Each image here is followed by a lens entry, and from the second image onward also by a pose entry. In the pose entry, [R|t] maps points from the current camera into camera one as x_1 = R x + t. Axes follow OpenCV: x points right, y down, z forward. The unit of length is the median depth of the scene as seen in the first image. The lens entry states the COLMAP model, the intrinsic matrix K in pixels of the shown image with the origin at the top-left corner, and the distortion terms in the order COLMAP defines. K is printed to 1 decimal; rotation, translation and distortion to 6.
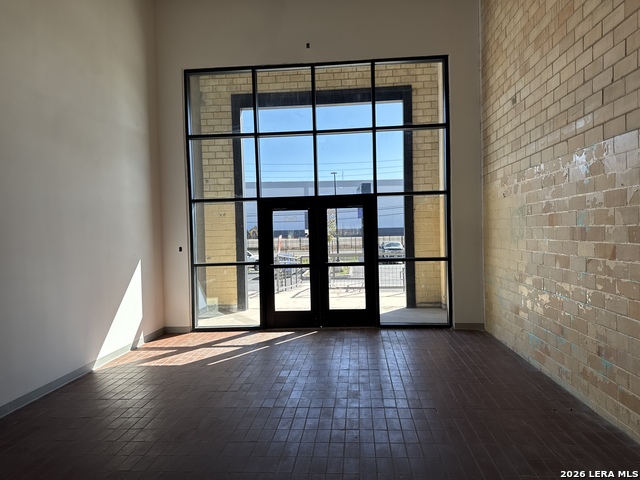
lens RADIAL K [[458.9, 0, 319.2], [0, 458.9, 240.5], [0, 0, 1]] dist [0.025991, -0.035602]
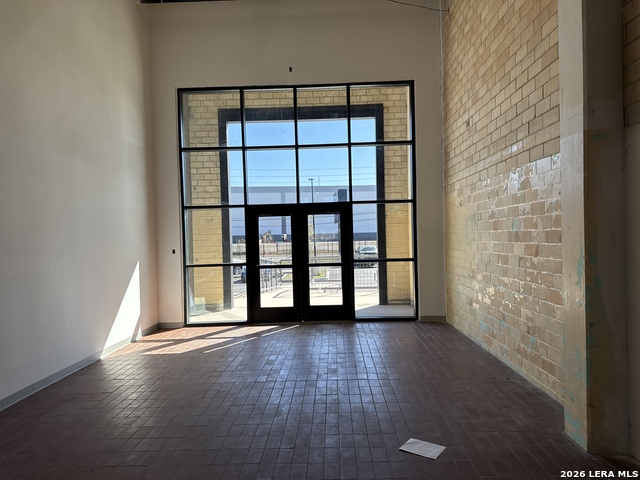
lens RADIAL K [[458.9, 0, 321.0], [0, 458.9, 241.2], [0, 0, 1]] dist [0.025991, -0.035602]
pose [[0.998457, -0.000308, 0.055532, -0.014234], [0.000845, 0.999953, -0.009652, 0.005788], [-0.055526, 0.009684, 0.998410, -0.128046]]
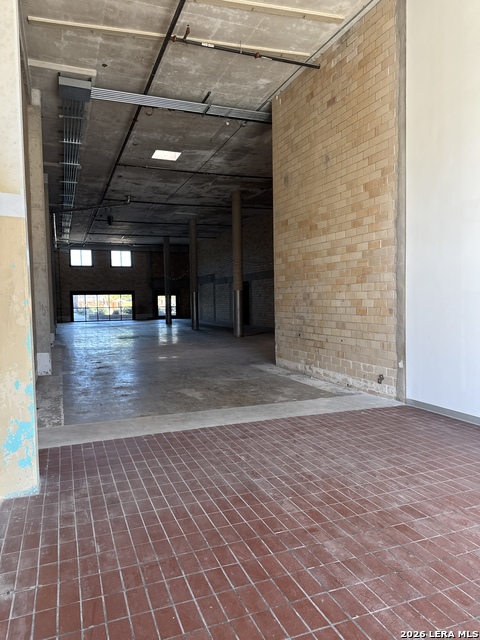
lens RADIAL K [[458.9, 0, 239.4], [0, 458.9, 322.4], [0, 0, 1]] dist [0.025991, -0.035602]
pose [[-0.900913, 0.055535, -0.430431, 0.300448], [0.027731, 0.997119, 0.070606, -0.023874], [0.433112, 0.051674, -0.899858, 0.988223]]
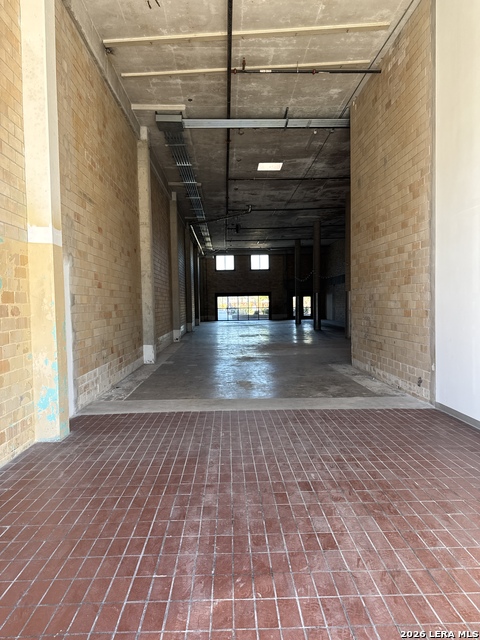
lens RADIAL K [[458.9, 0, 236.9], [0, 458.9, 320.9], [0, 0, 1]] dist [0.025991, -0.035602]
pose [[-0.994312, 0.038290, -0.099388, 0.061807], [0.032936, 0.997945, 0.054967, -0.018720], [0.101288, 0.051380, -0.993529, 1.181894]]
